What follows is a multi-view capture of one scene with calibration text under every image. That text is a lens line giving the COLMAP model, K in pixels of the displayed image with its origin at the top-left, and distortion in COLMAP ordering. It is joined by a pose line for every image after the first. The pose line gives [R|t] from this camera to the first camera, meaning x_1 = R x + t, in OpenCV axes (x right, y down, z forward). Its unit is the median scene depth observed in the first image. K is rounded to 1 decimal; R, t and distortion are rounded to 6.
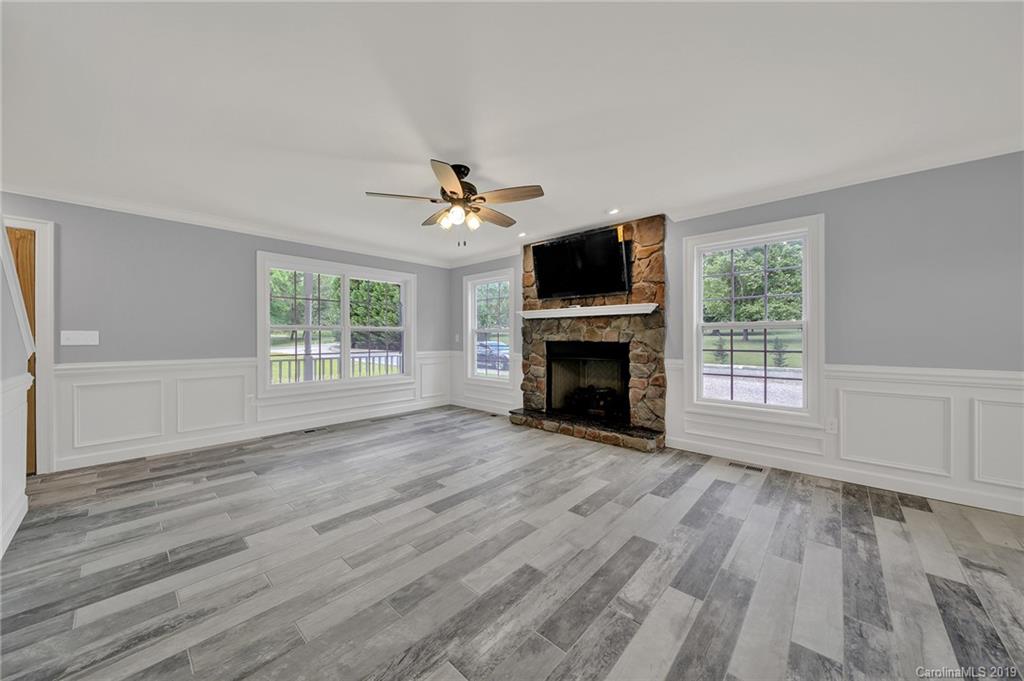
lens RADIAL K [[360.3, 0, 511.9], [0, 360.3, 340.1], [0, 0, 1]] dist [0.000526, -0.000678]
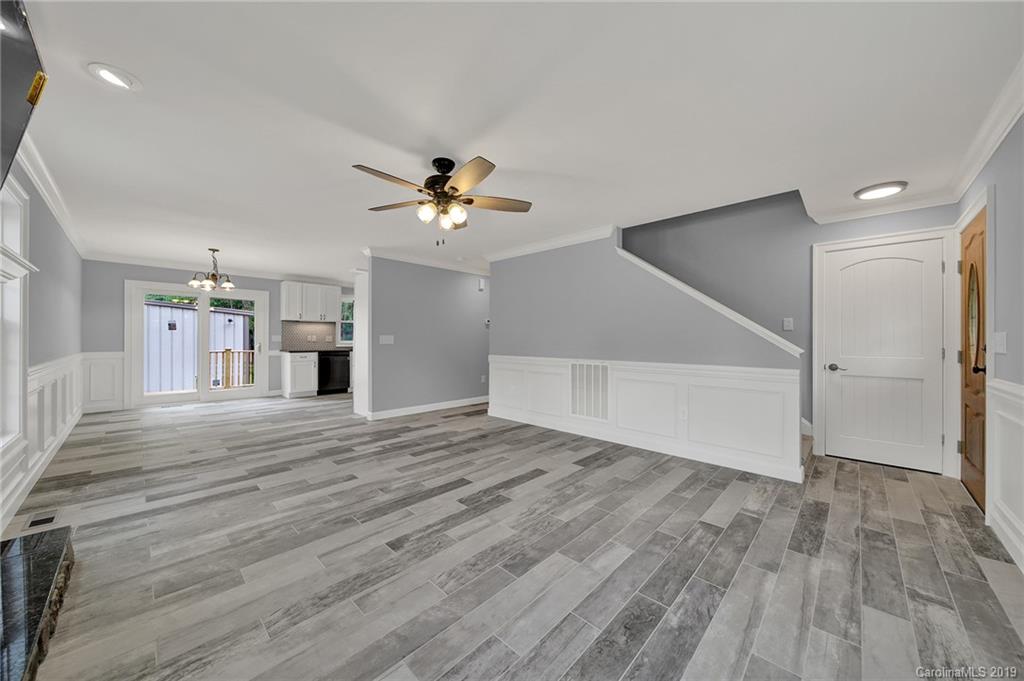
lens RADIAL K [[360.3, 0, 503.3], [0, 360.3, 335.4], [0, 0, 1]] dist [0.000526, -0.000678]
pose [[-0.998693, -0.002747, 0.051044, -0.301006], [-0.002933, 0.999989, -0.003560, -0.012171], [-0.051034, -0.003705, -0.998690, 1.648004]]
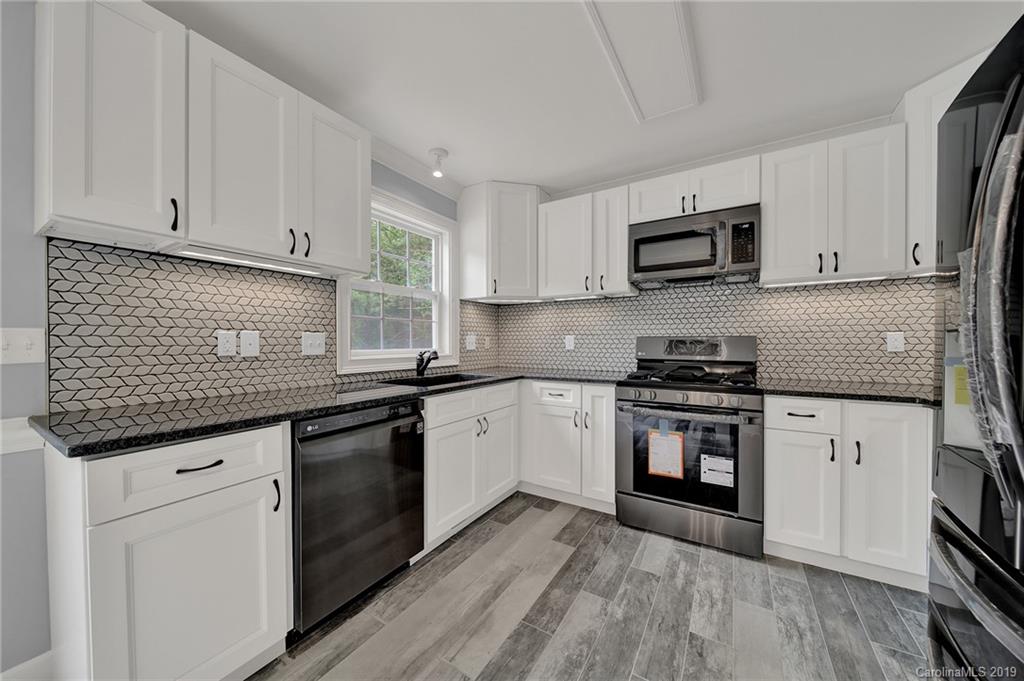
lens RADIAL K [[360.3, 0, 515.1], [0, 360.3, 345.5], [0, 0, 1]] dist [0.000526, -0.000678]
pose [[-0.985038, 0.002988, -0.172310, 0.795550], [-0.000399, 0.999807, 0.019619, -0.005318], [0.172335, 0.019394, -0.984847, -0.109058]]
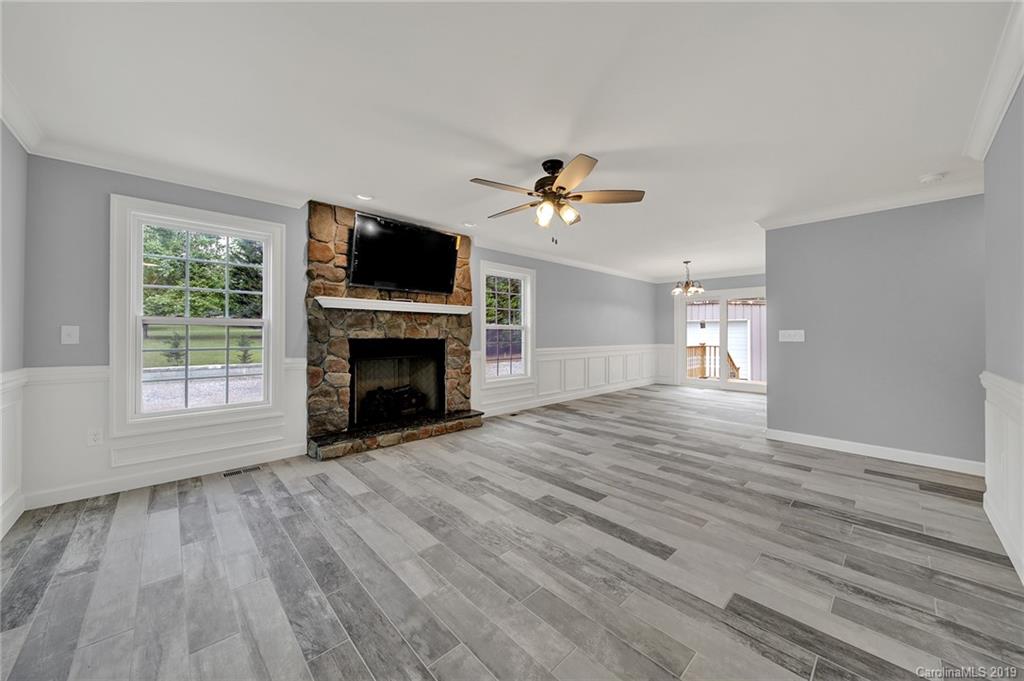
lens RADIAL K [[360.3, 0, 516.2], [0, 360.3, 334.3], [0, 0, 1]] dist [0.000526, -0.000678]
pose [[0.076367, 0.000914, 0.997079, -0.960309], [0.005213, 0.999986, -0.001316, -0.006001], [-0.997066, 0.005298, 0.076361, 0.866534]]
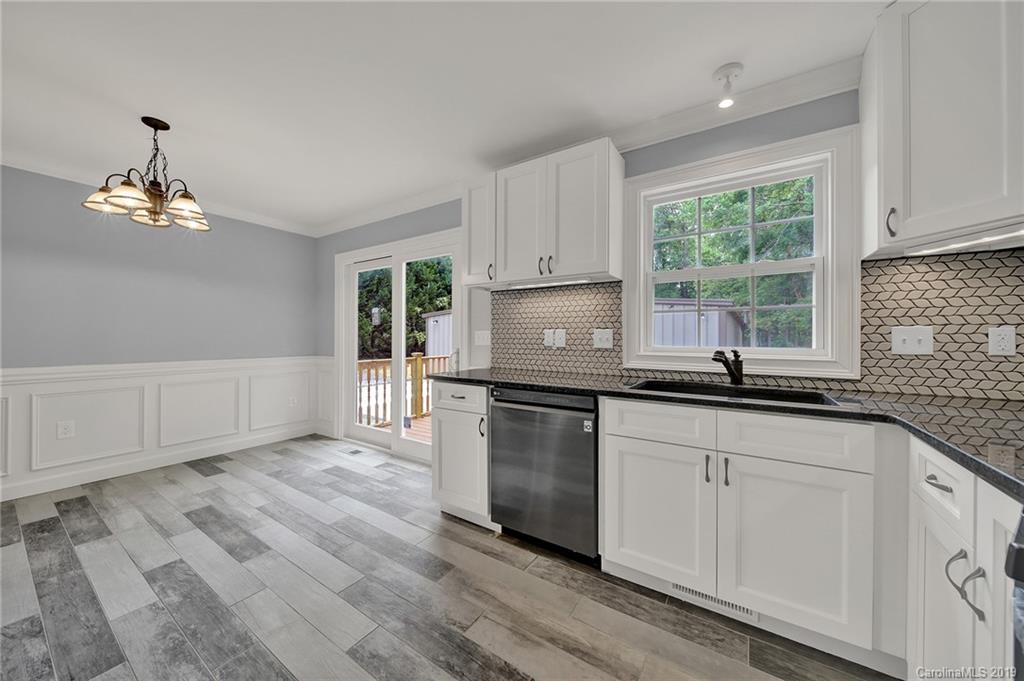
lens RADIAL K [[360.3, 0, 510.5], [0, 360.3, 338.3], [0, 0, 1]] dist [0.000526, -0.000678]
pose [[-0.134774, -0.004549, 0.990866, 0.325461], [0.004119, 0.999978, 0.005151, -0.001198], [-0.990868, 0.004775, -0.134752, -0.496607]]
